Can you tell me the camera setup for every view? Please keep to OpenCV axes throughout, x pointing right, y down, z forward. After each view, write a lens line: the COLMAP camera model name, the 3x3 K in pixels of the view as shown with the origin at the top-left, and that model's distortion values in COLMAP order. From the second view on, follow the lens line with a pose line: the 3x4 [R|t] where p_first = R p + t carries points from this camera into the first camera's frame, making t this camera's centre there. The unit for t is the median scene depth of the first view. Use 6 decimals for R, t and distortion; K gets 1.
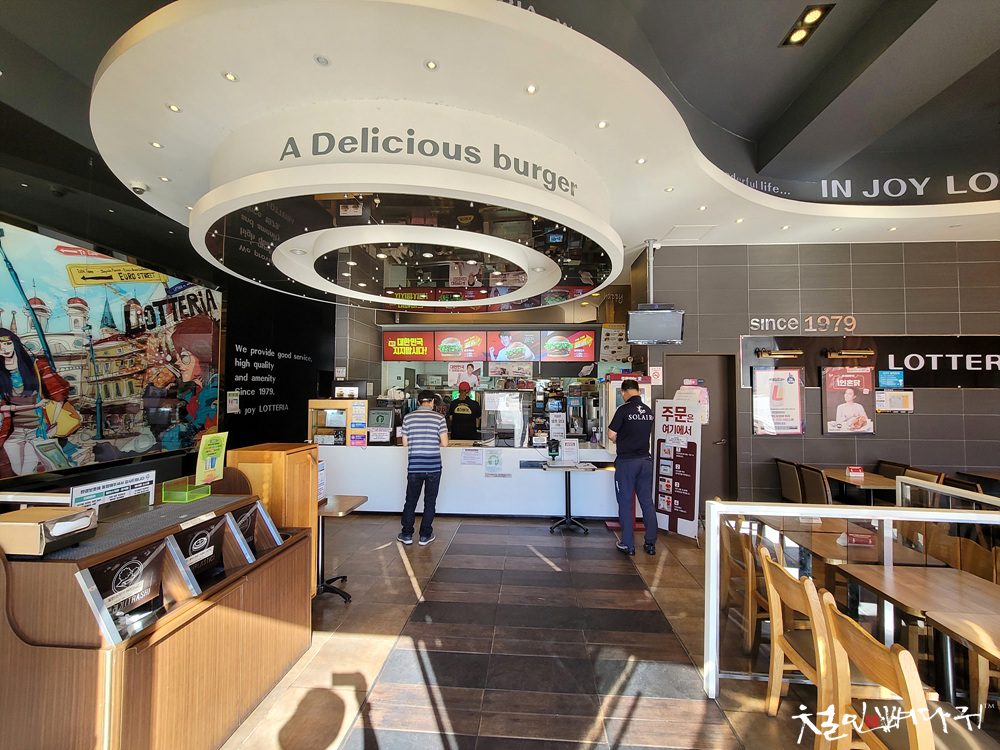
lens RADIAL K [[411.6, 0, 503.6], [0, 411.6, 373.4], [0, 0, 1]] dist [-0.012361, 0.004272]
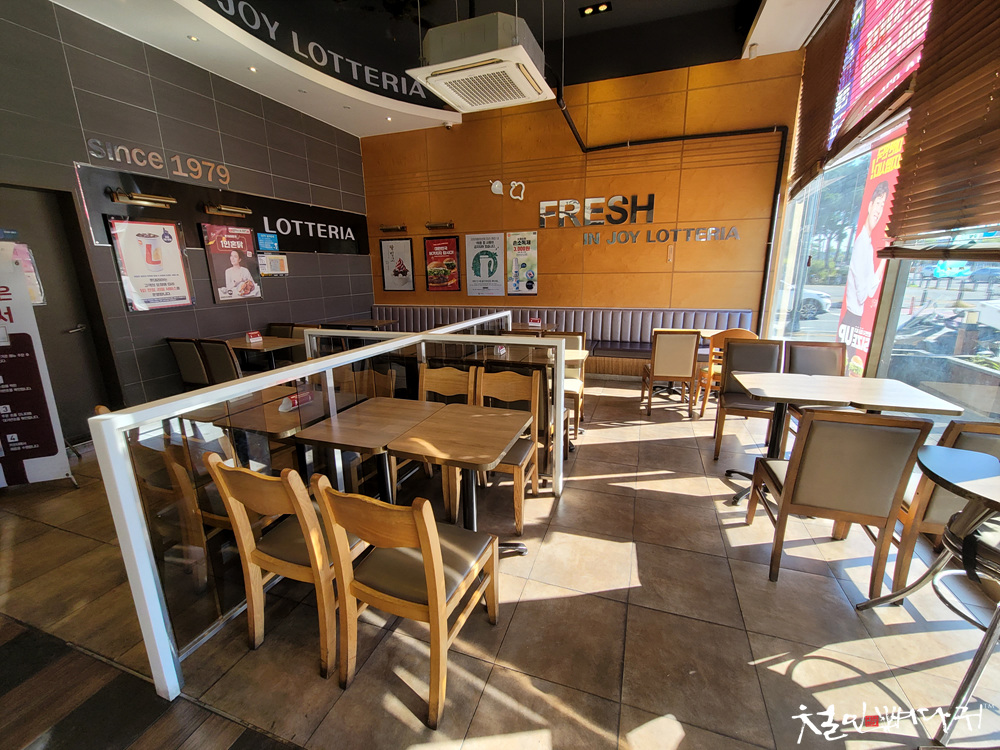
lens RADIAL K [[411.6, 0, 503.6], [0, 411.6, 373.4], [0, 0, 1]] dist [-0.012361, 0.004272]
pose [[0.256191, -0.247623, 0.934371, 0.067735], [-0.025997, 0.964516, 0.262740, 0.045911], [-0.966277, -0.091603, 0.240663, 0.162074]]
